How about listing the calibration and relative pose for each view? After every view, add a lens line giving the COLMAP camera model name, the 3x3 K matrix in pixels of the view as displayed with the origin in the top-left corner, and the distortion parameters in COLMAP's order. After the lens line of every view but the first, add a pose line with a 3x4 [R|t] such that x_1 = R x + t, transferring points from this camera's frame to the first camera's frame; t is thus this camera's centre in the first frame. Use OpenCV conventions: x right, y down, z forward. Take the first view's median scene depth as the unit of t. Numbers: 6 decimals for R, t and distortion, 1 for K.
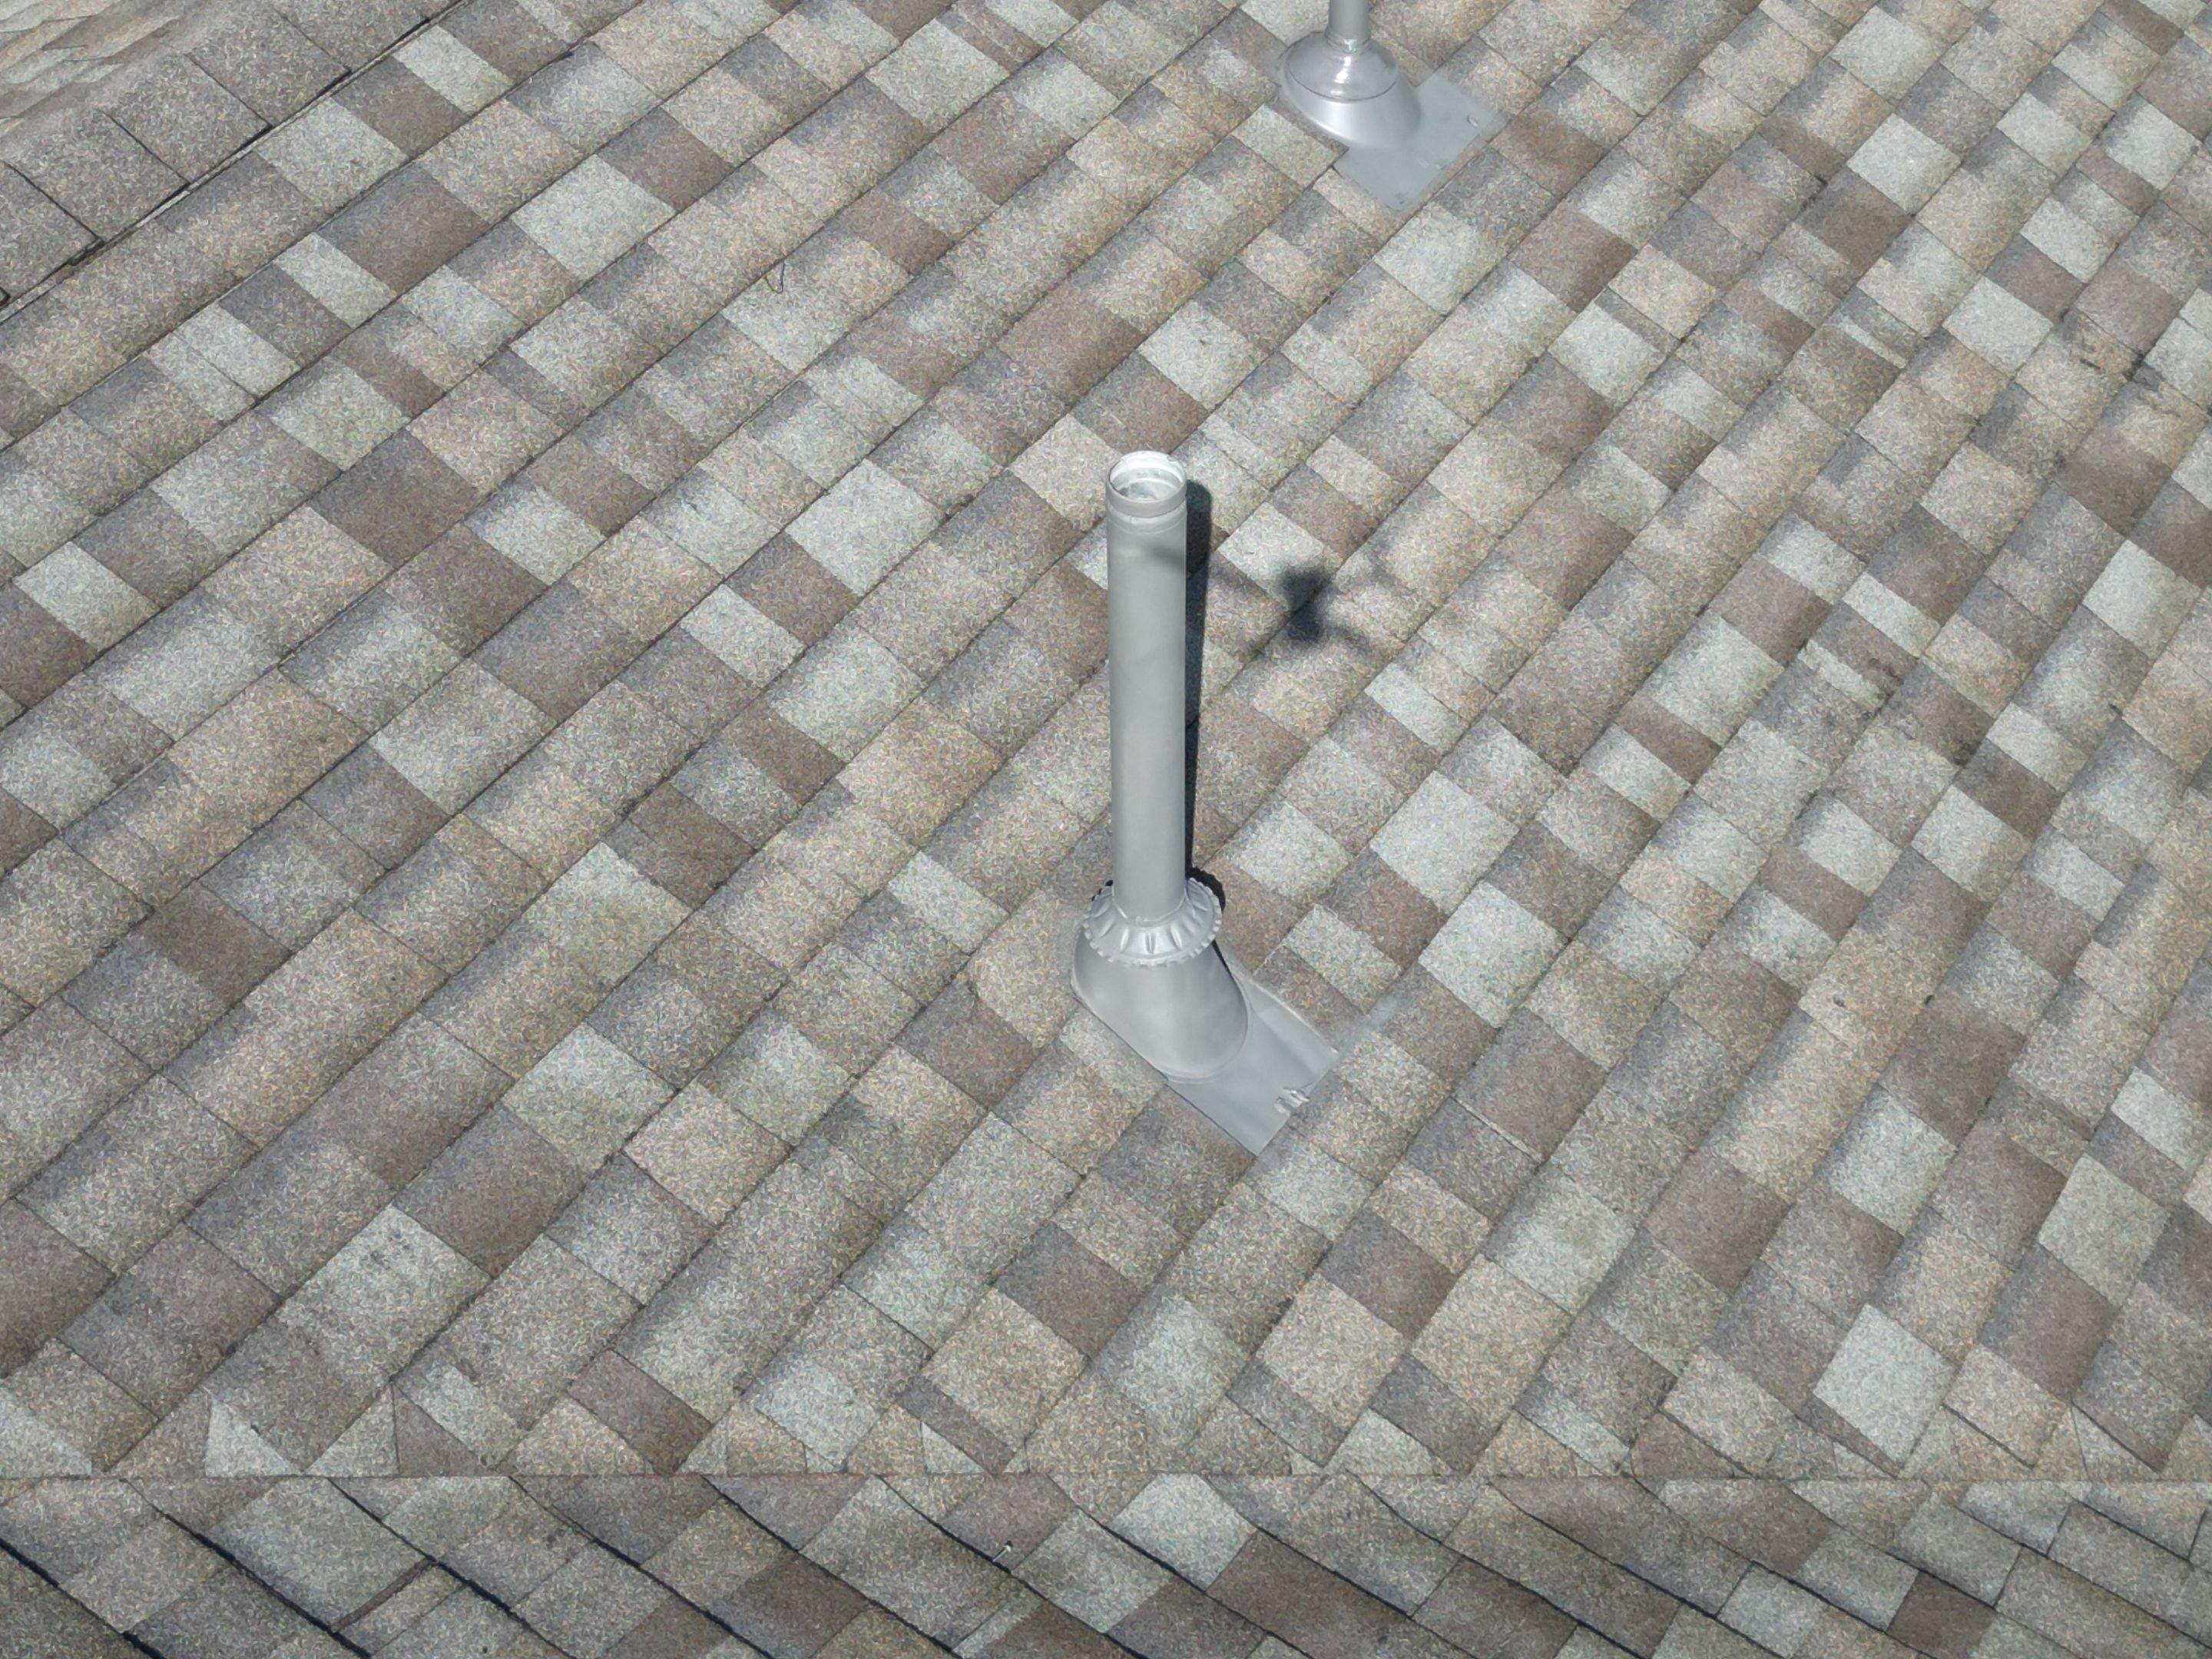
lens RADIAL K [[3079.1, 0, 1099.2], [0, 3079.1, 825.3], [0, 0, 1]] dist [0.090666, 0.000000]
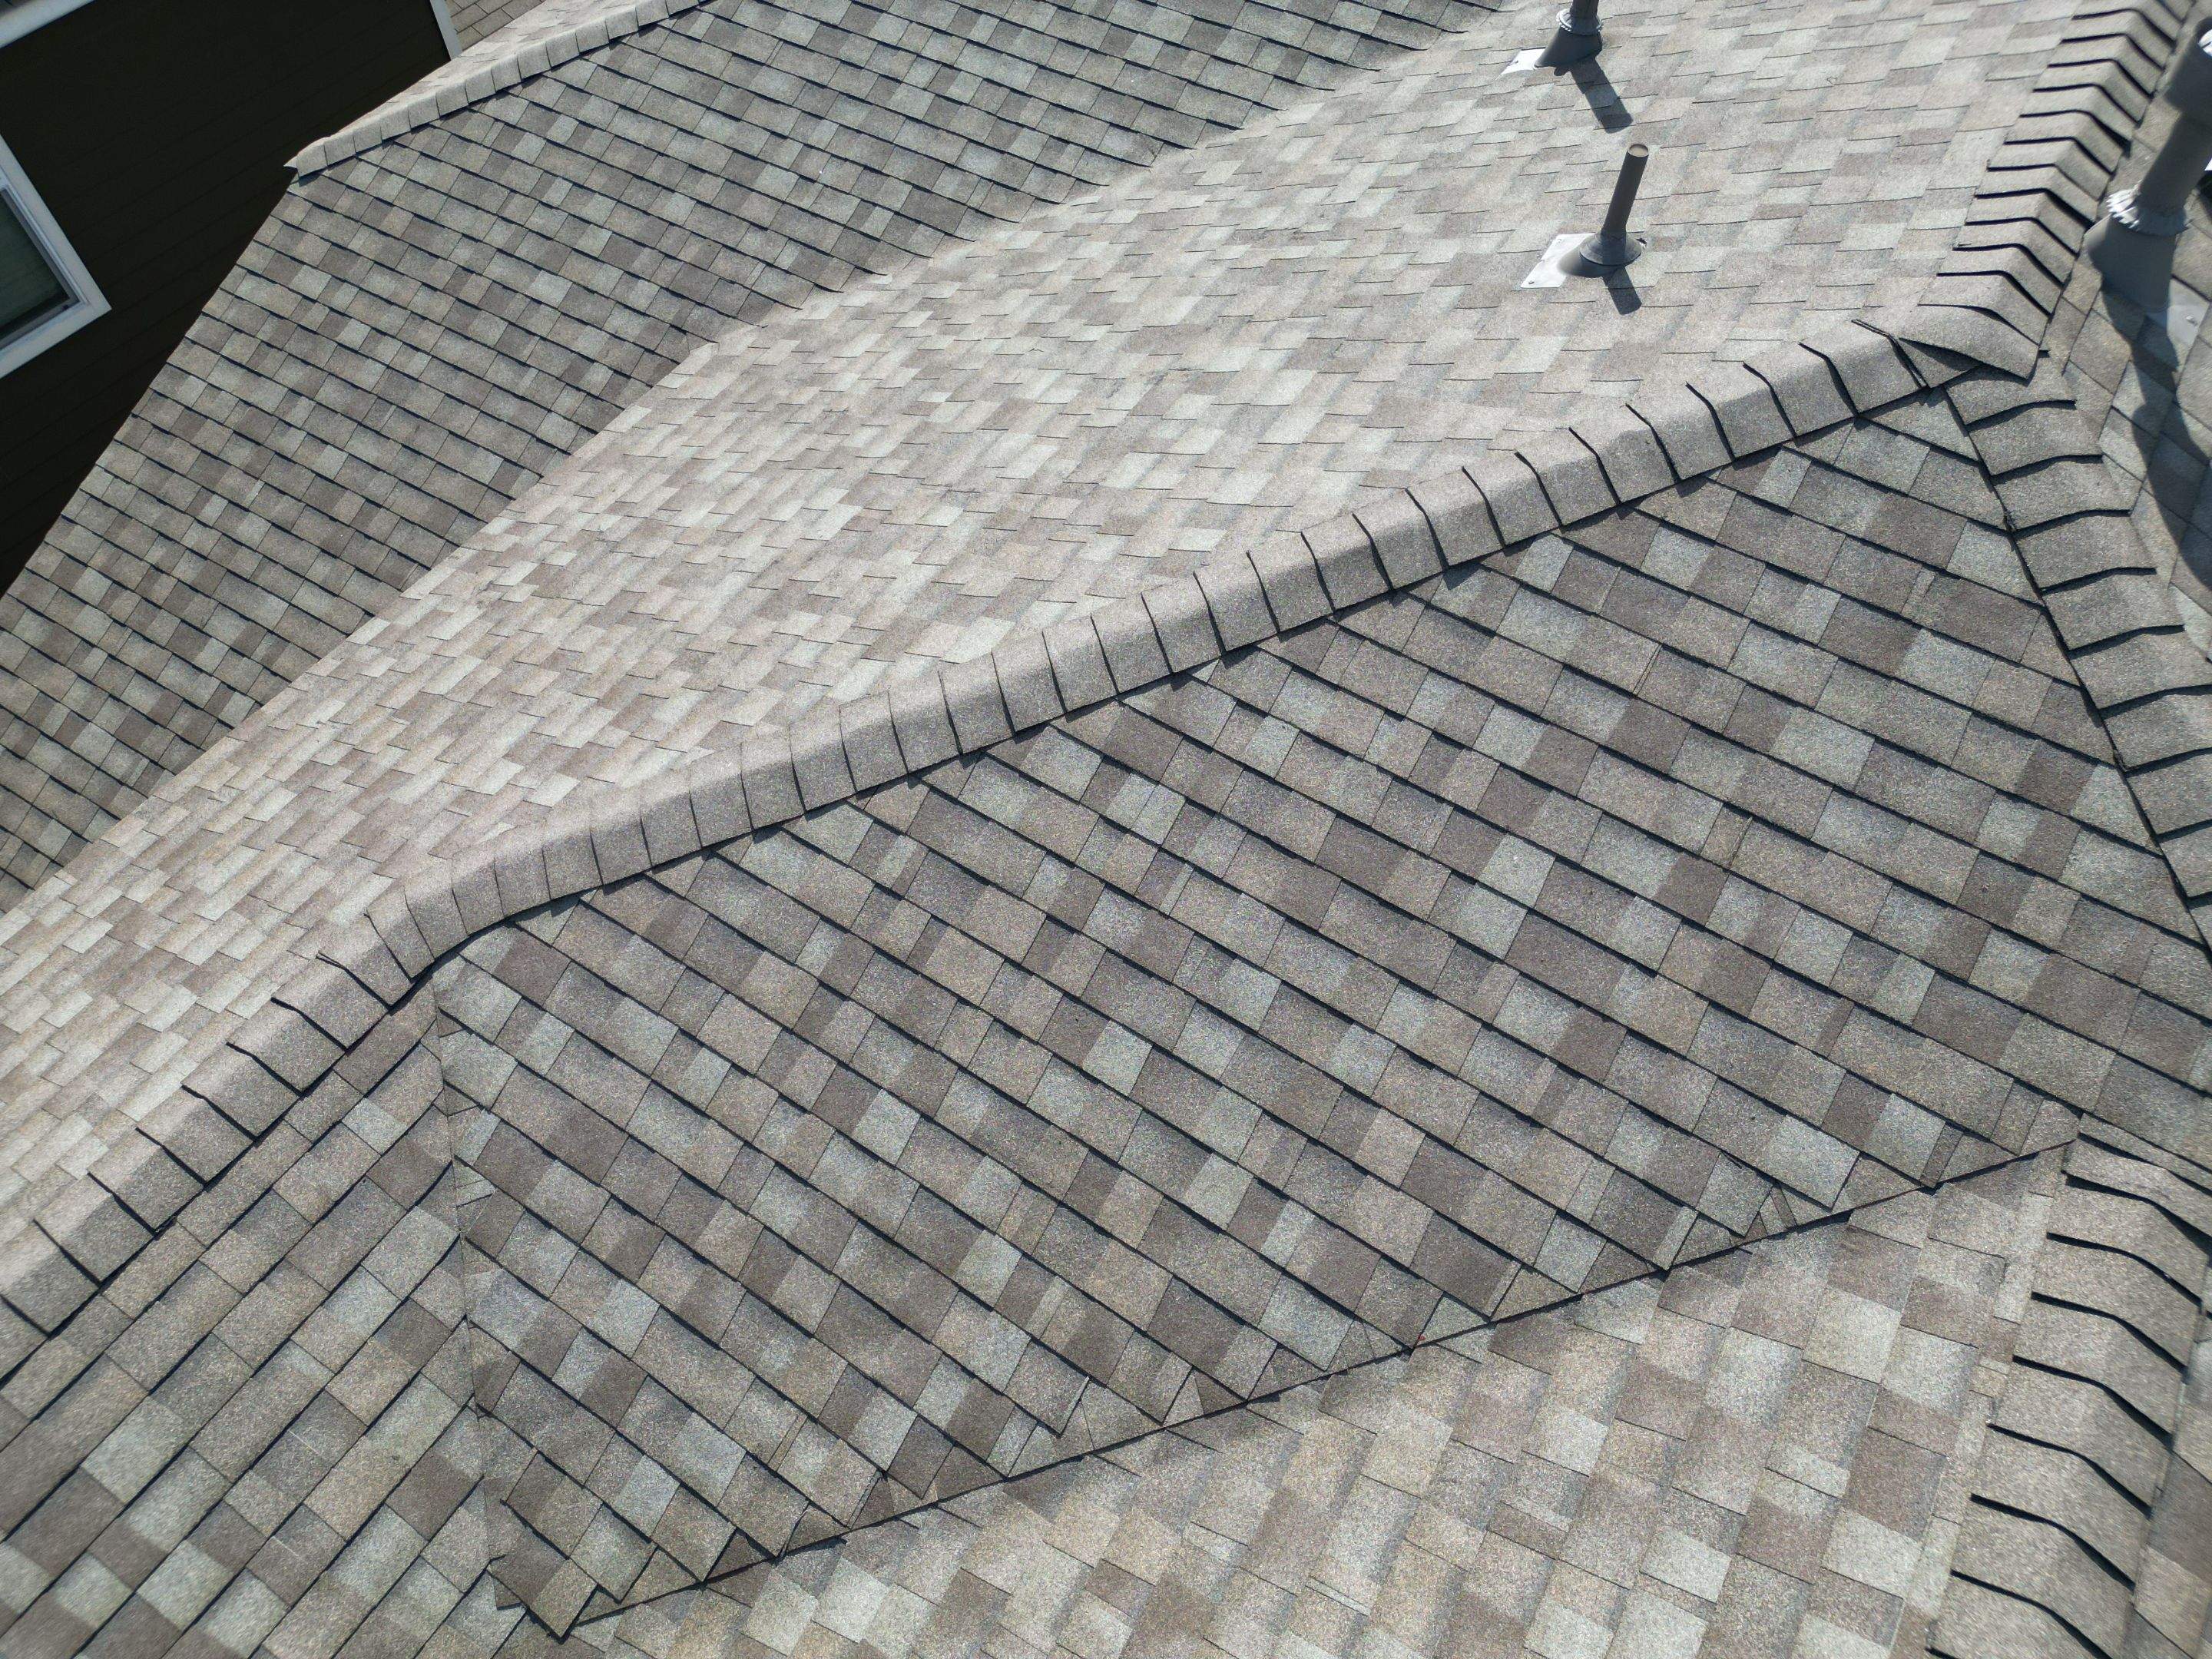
lens RADIAL K [[1550.3, 0, 1099.8], [0, 1550.3, 830.1], [0, 0, 1]] dist [0.069506, -0.070019]
pose [[-0.998433, 0.055836, -0.003822, 0.467623], [-0.013447, -0.173052, 0.984821, -1.409793], [0.054327, 0.983329, 0.173532, 1.322931]]
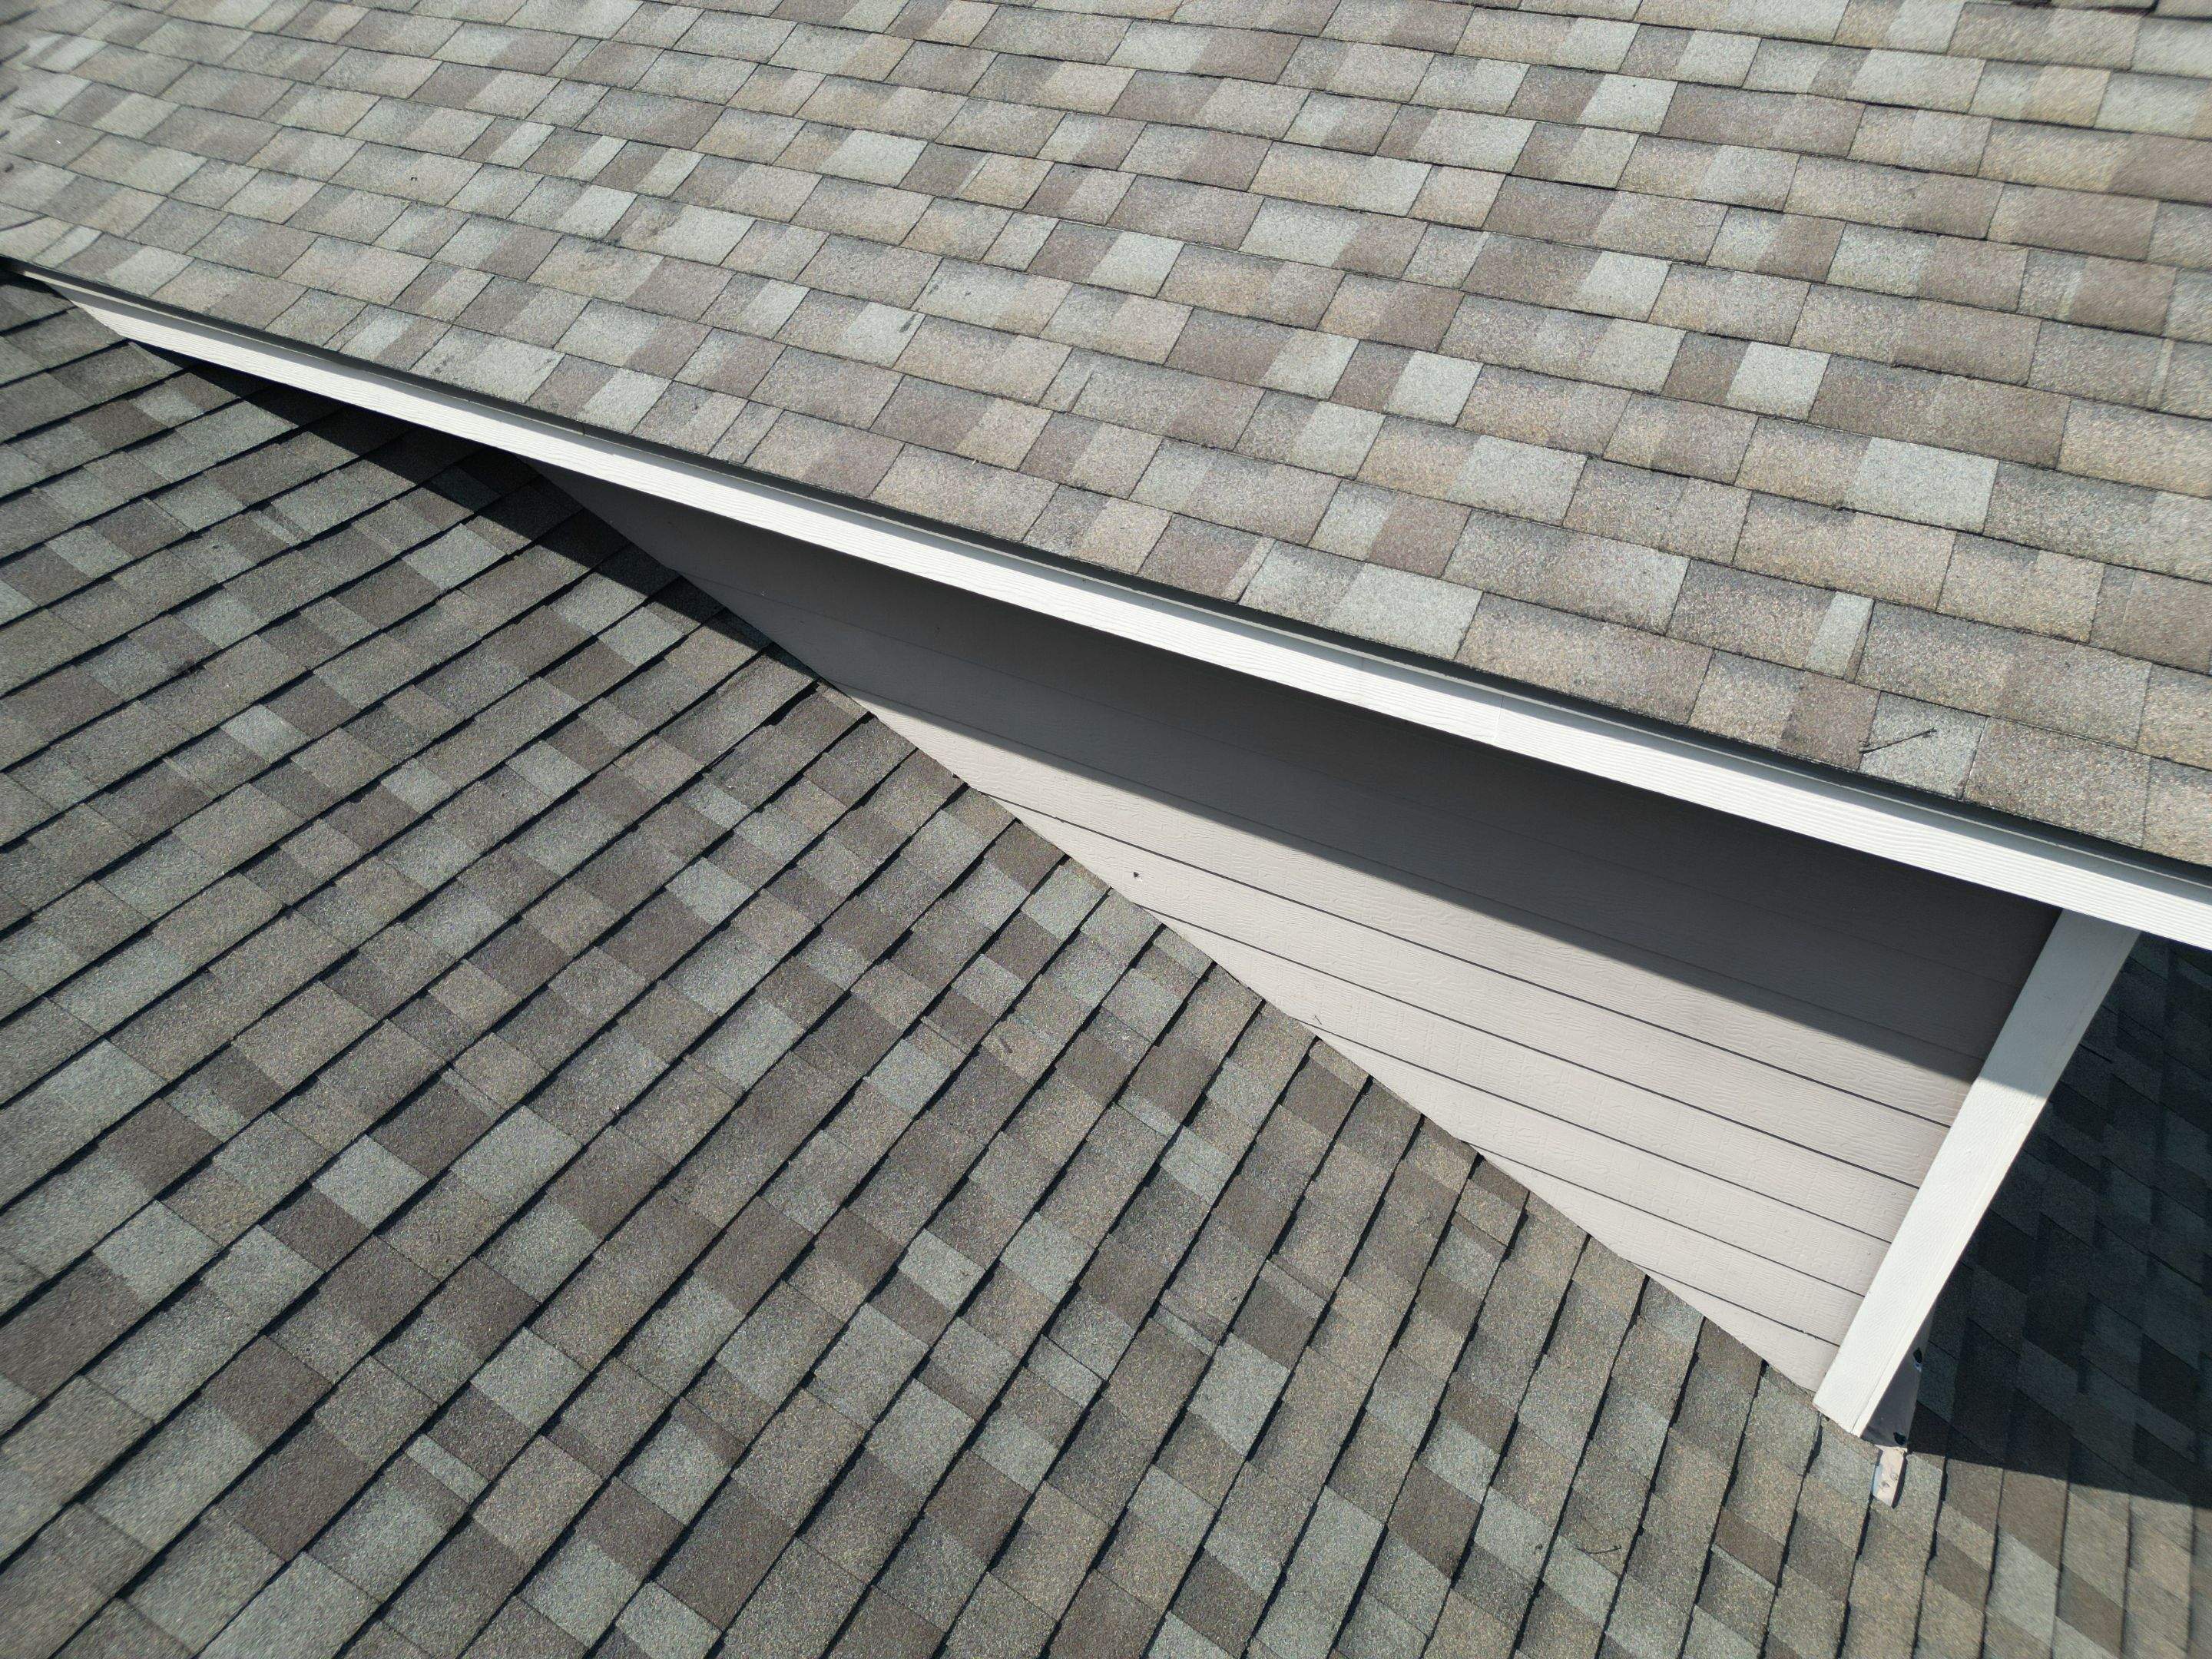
lens RADIAL K [[1550.3, 0, 1098.1], [0, 1550.3, 824.8], [0, 0, 1]] dist [0.069506, -0.070019]
pose [[0.084194, 0.642847, -0.761353, 1.732901], [-0.702144, 0.580424, 0.412434, -0.358497], [0.707040, 0.499855, 0.500240, 1.252652]]
